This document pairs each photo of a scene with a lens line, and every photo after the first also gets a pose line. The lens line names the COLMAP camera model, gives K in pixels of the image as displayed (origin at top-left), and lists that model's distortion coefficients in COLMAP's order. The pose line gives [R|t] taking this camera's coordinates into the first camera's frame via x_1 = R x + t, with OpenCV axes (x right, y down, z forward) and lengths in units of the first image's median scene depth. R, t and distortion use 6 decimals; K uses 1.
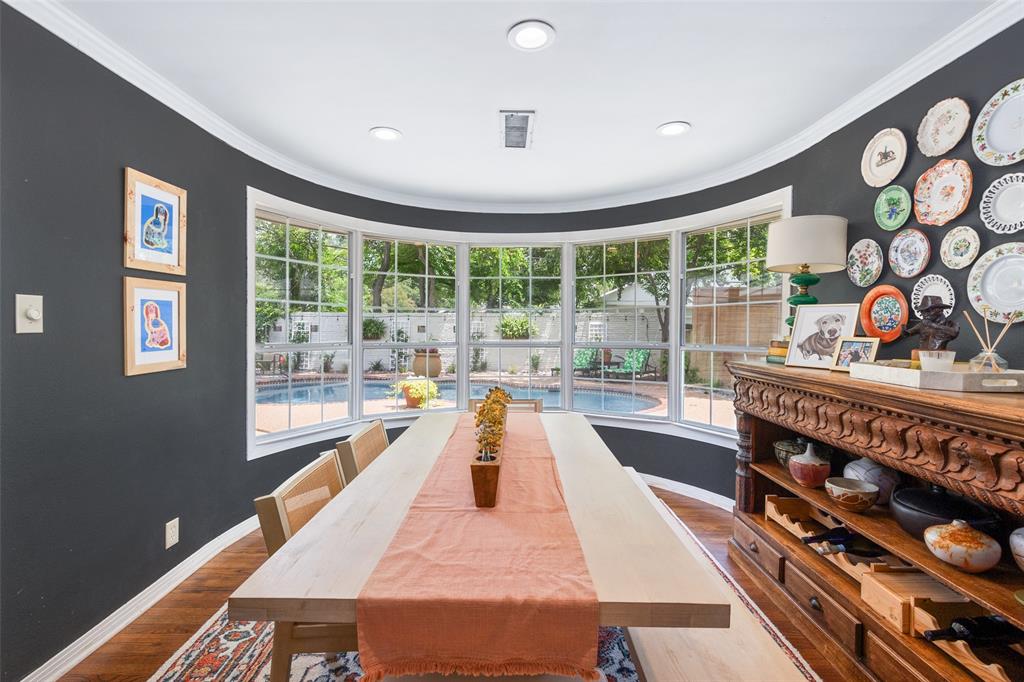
lens RADIAL K [[423.3, 0, 510.6], [0, 423.3, 331.9], [0, 0, 1]] dist [-0.013612, -0.000429]
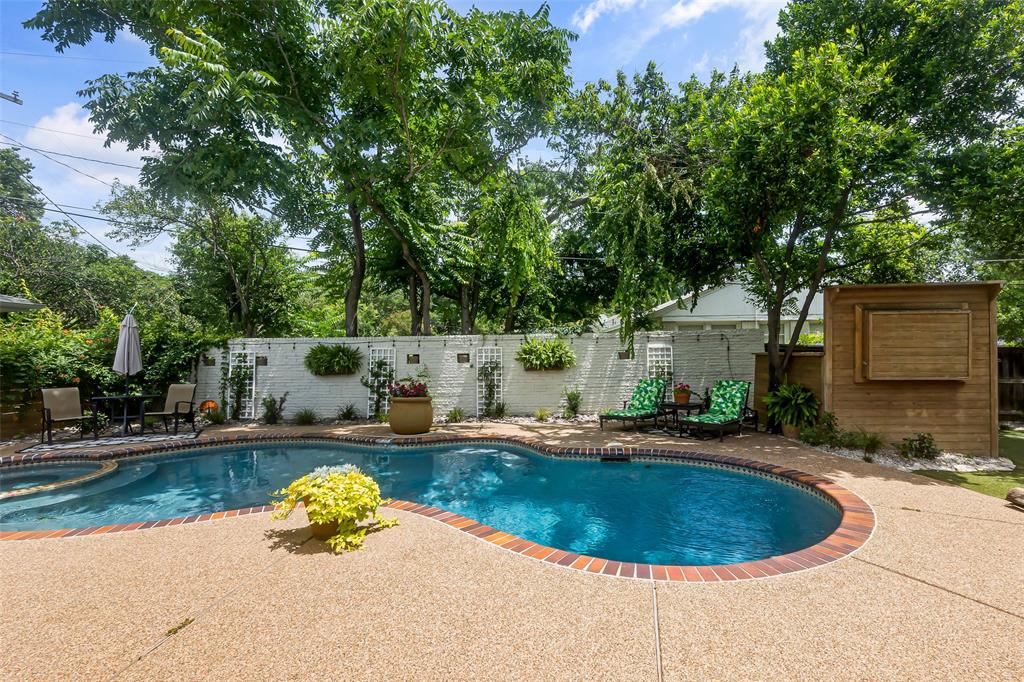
lens RADIAL K [[423.3, 0, 514.1], [0, 423.3, 346.7], [0, 0, 1]] dist [-0.013612, -0.000429]
pose [[0.997768, -0.019306, -0.063926, 0.006719], [0.017861, 0.999574, -0.023093, -0.007552], [0.064344, 0.021900, 0.997687, 0.298343]]
